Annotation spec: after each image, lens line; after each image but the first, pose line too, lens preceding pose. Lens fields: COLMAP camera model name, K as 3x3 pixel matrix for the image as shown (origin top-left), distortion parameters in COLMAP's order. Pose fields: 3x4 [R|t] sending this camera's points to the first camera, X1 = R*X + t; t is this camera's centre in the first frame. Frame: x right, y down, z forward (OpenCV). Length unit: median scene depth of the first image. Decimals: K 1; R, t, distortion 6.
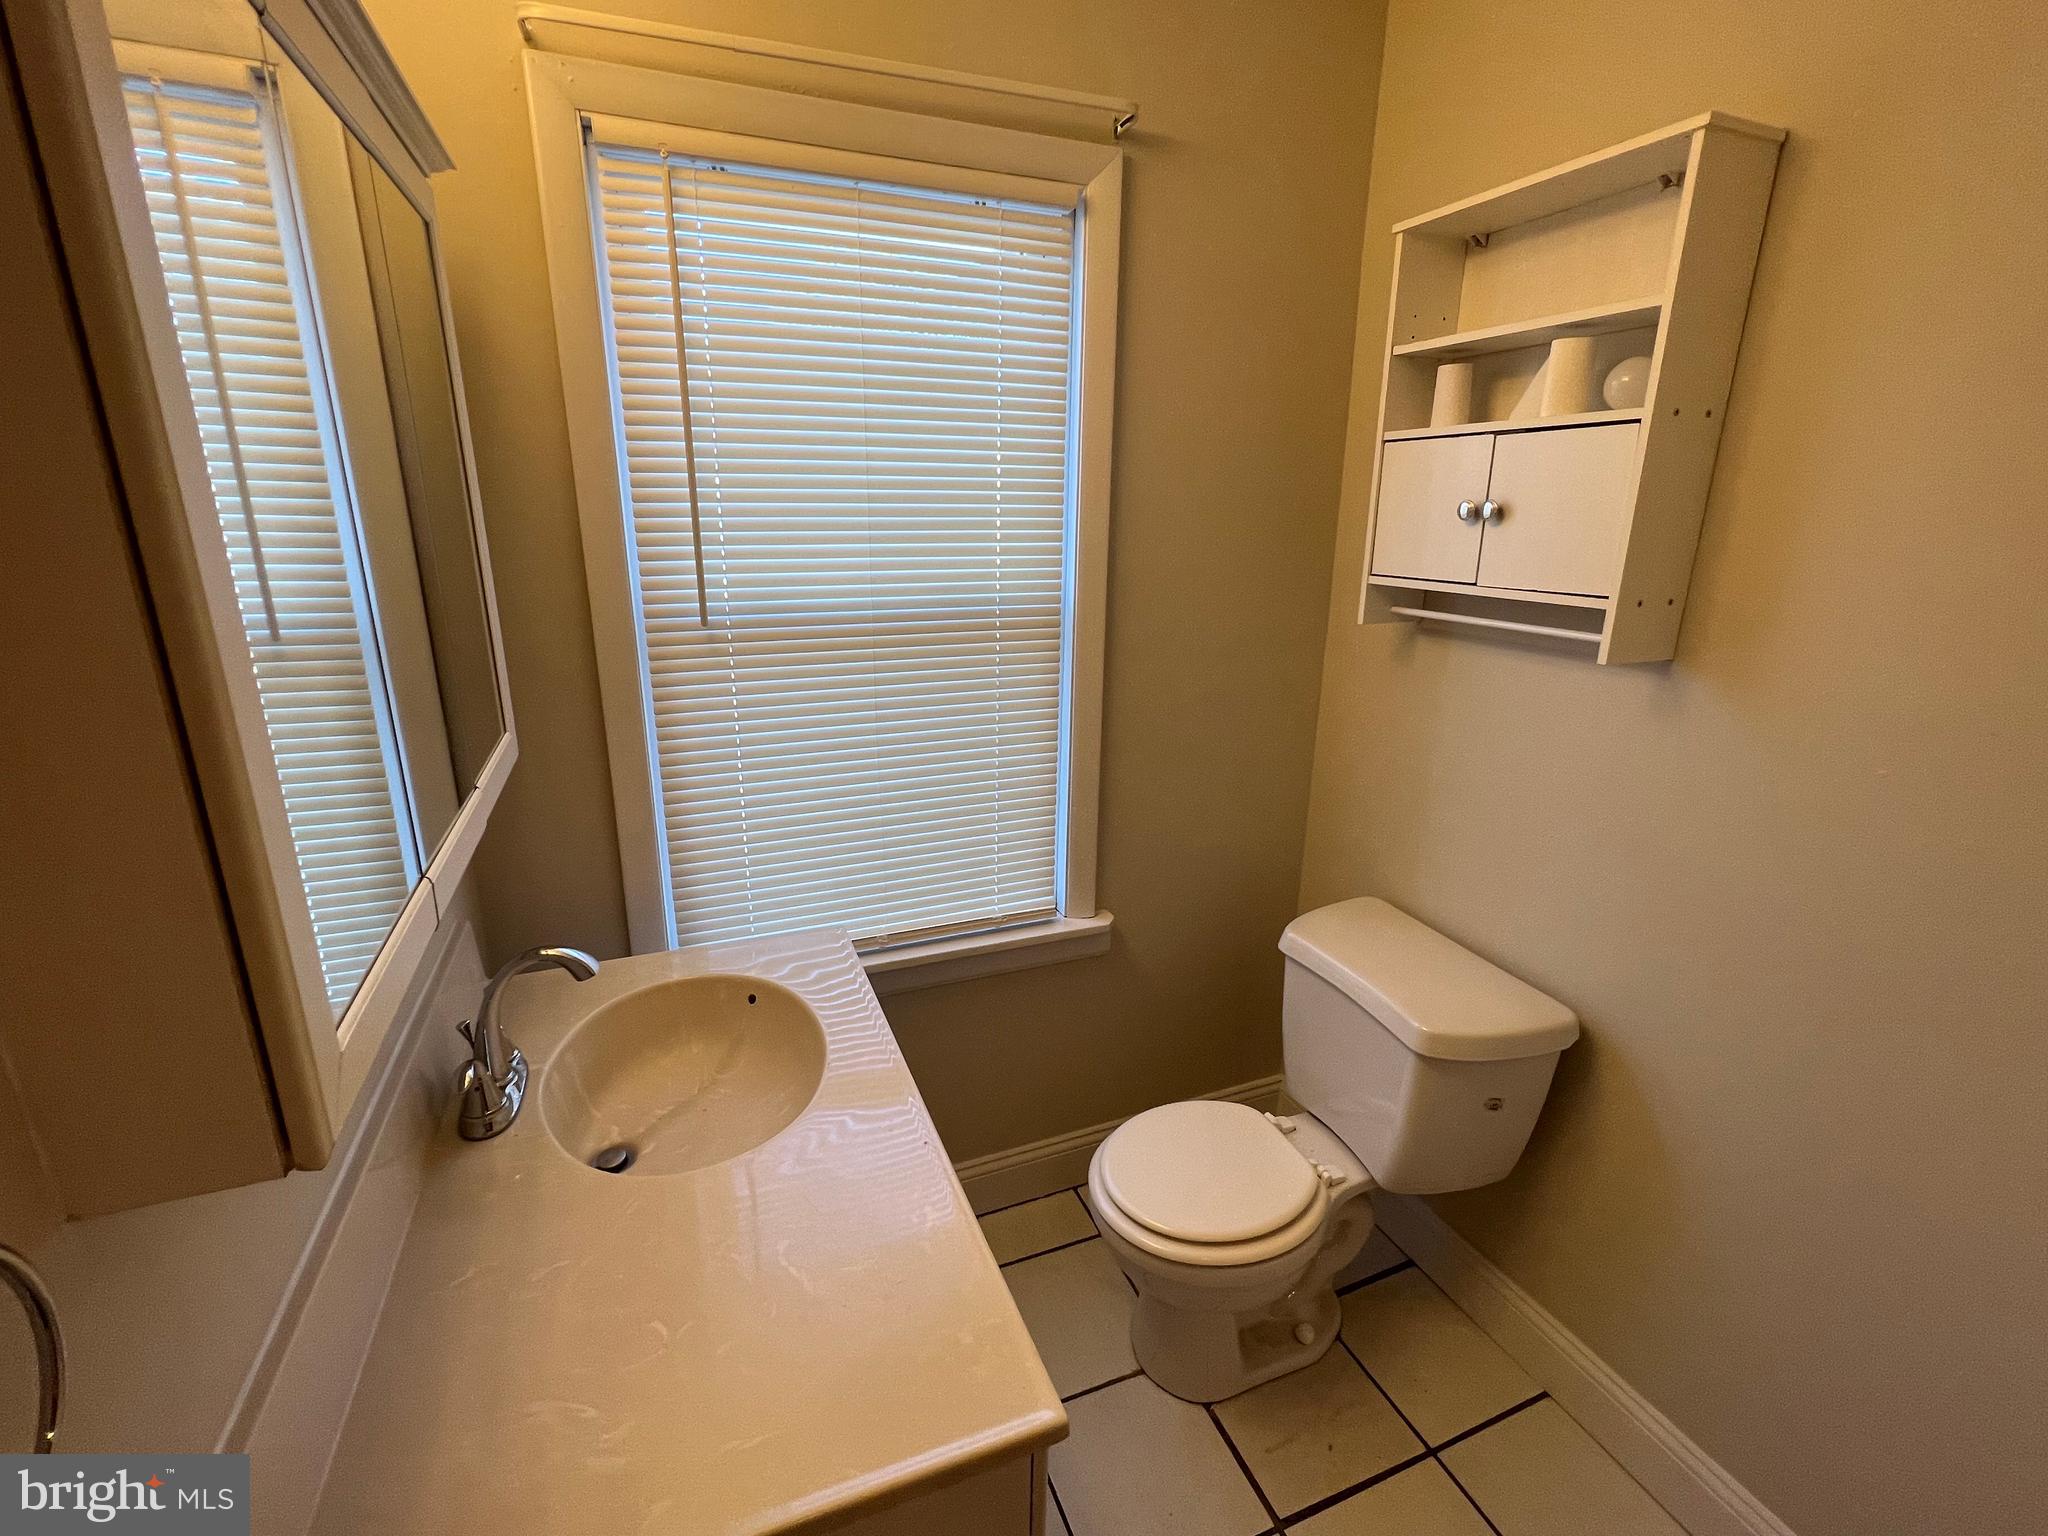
lens RADIAL K [[903.9, 0, 1019.9], [0, 903.9, 766.6], [0, 0, 1]] dist [-0.002867, 0.000709]
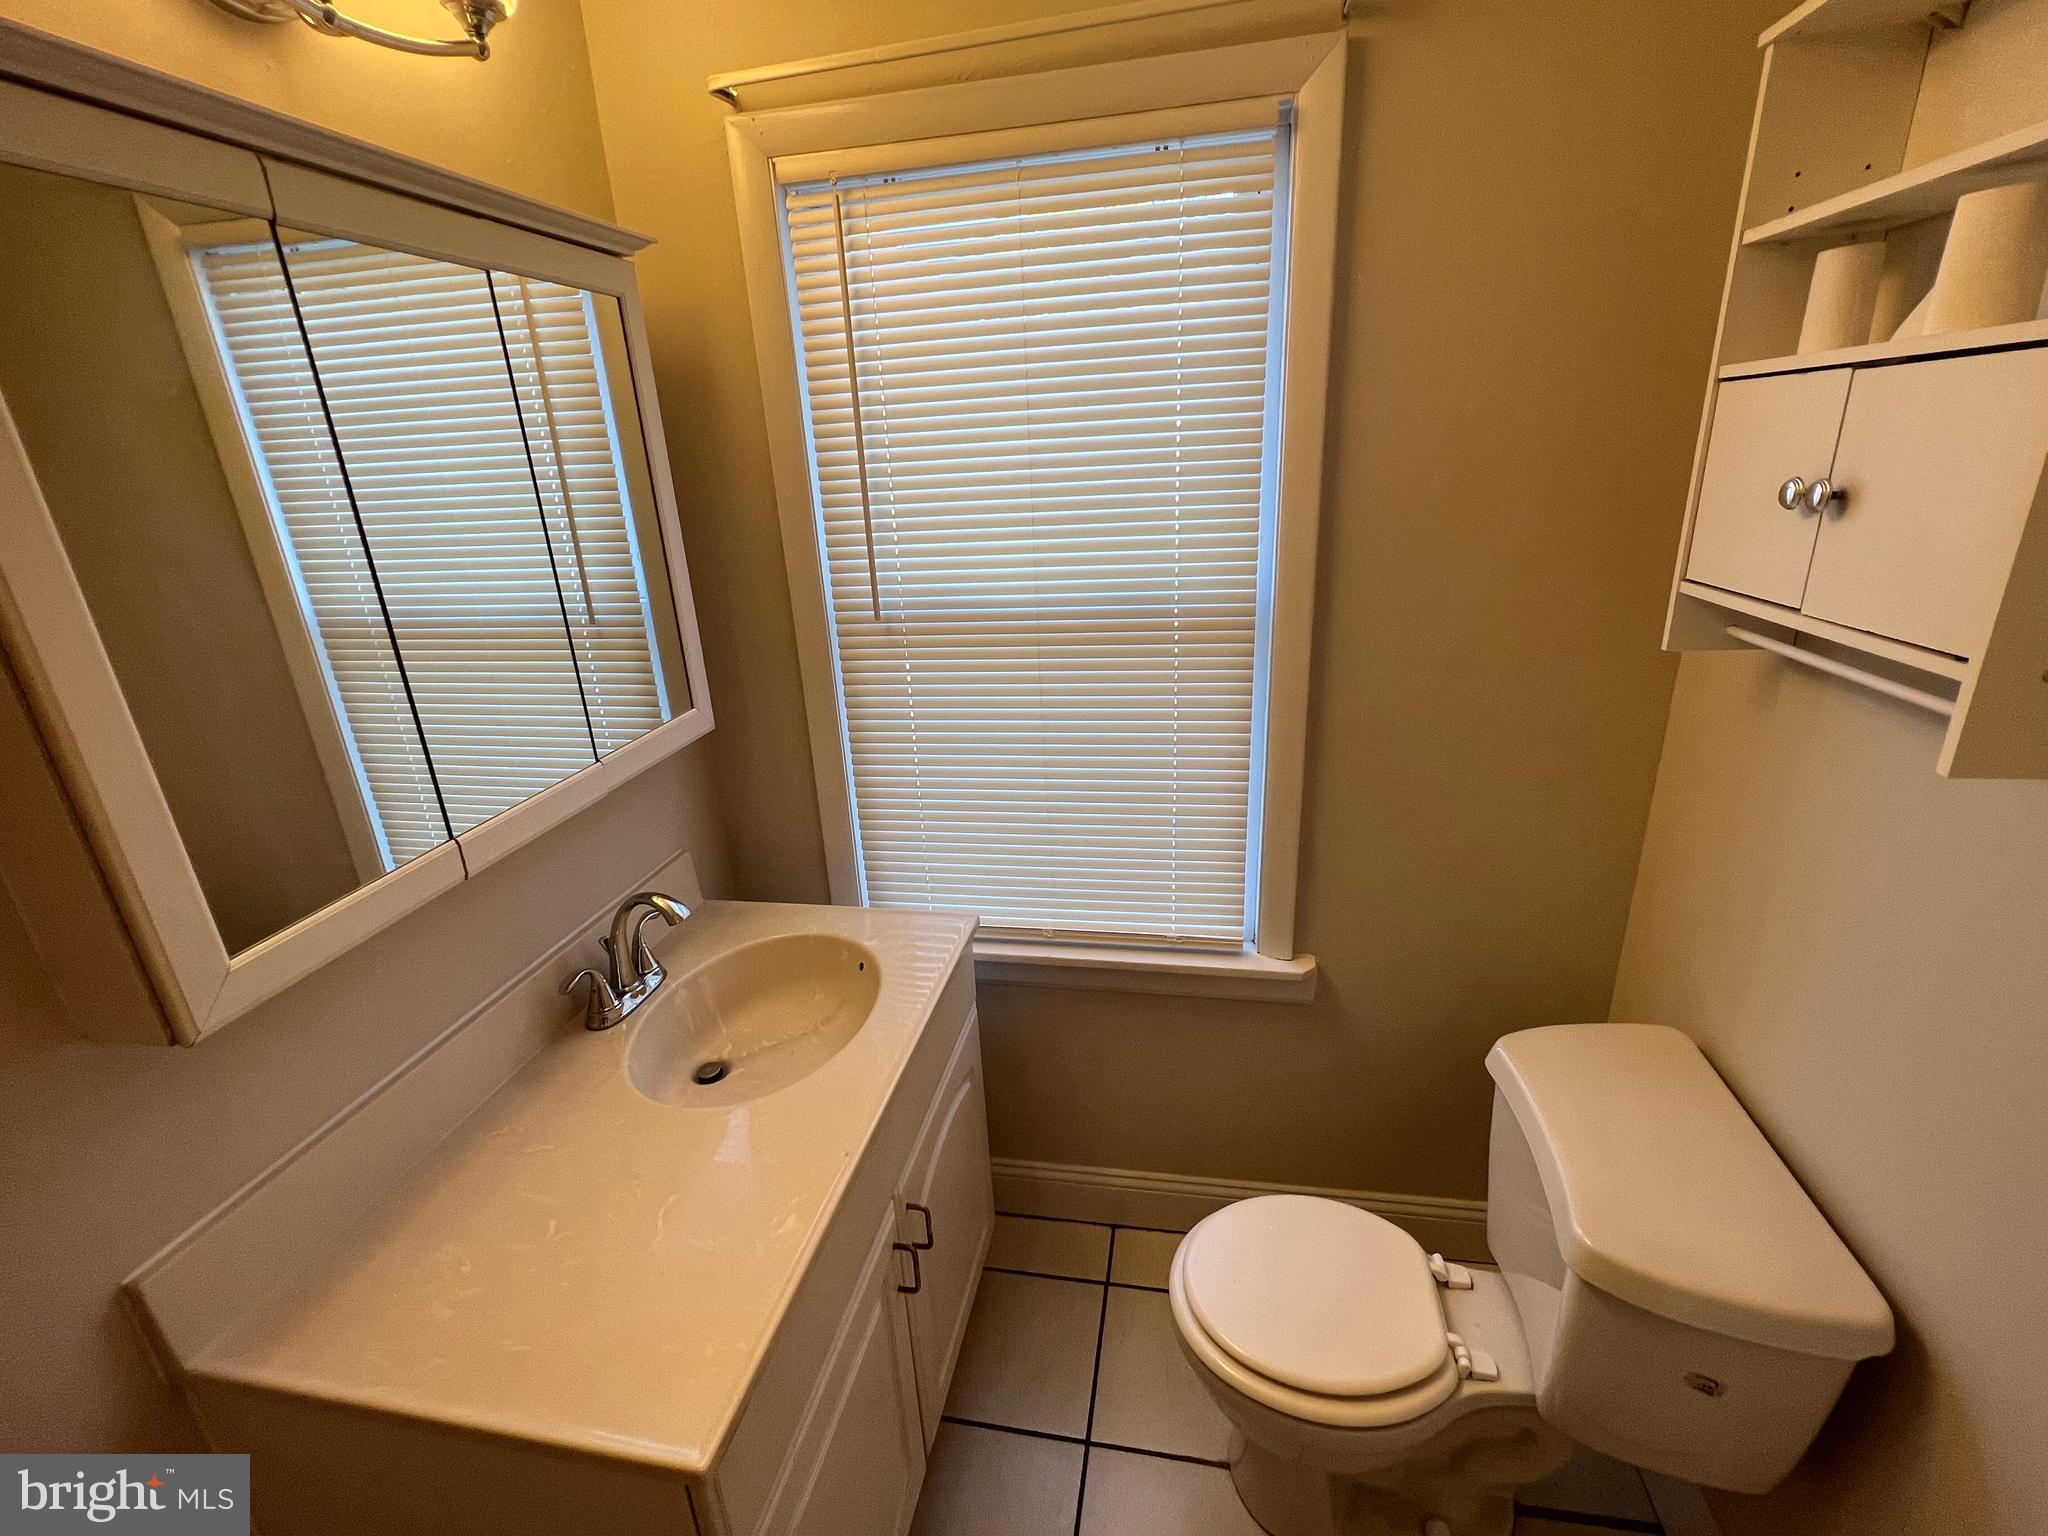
lens RADIAL K [[903.9, 0, 1023.2], [0, 903.9, 767.8], [0, 0, 1]] dist [-0.002867, 0.000709]
pose [[0.839909, 0.132041, -0.526420, 0.383808], [-0.094408, 0.990711, 0.097870, -0.100545], [0.534453, -0.032504, 0.844573, 0.167749]]
